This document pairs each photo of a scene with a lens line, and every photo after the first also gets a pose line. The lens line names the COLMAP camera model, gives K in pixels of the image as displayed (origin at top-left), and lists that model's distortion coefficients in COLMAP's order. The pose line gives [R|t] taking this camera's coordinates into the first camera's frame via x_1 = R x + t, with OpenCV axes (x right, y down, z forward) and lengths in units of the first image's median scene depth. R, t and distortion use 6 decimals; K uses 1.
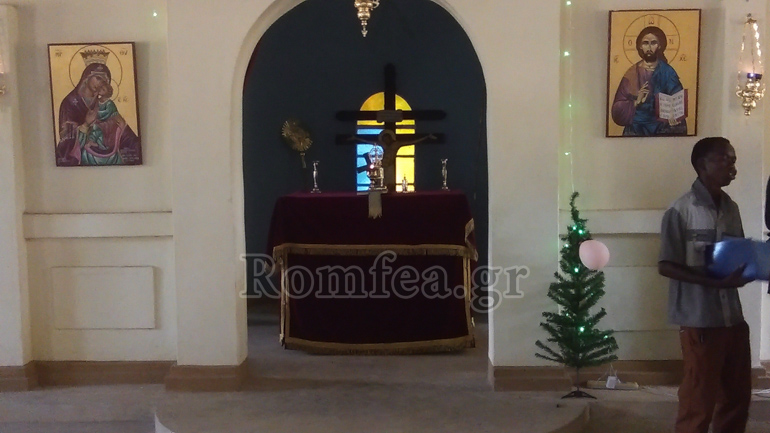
lens RADIAL K [[1000.4, 0, 385.0], [0, 1000.4, 216.5], [0, 0, 1]] dist [0.021011, -0.033847]
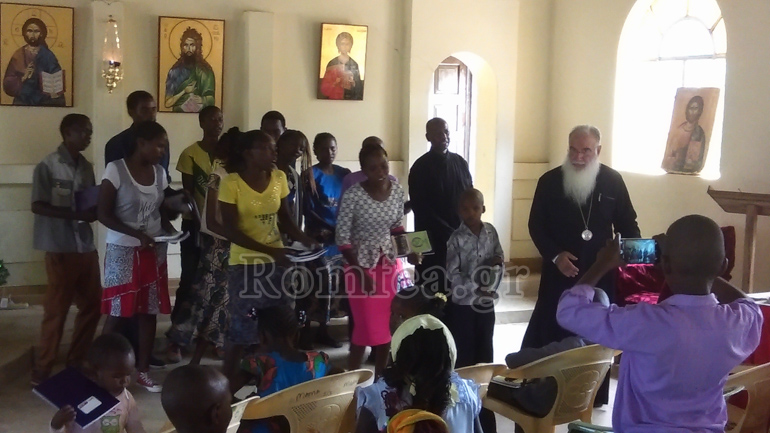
lens RADIAL K [[1000.4, 0, 385.0], [0, 1000.4, 216.5], [0, 0, 1]] dist [0.021011, -0.033847]
pose [[0.868942, -0.018989, 0.494550, 0.021953], [-0.003054, 0.999039, 0.043724, 0.001712], [-0.494905, -0.039504, 0.868048, -0.304410]]
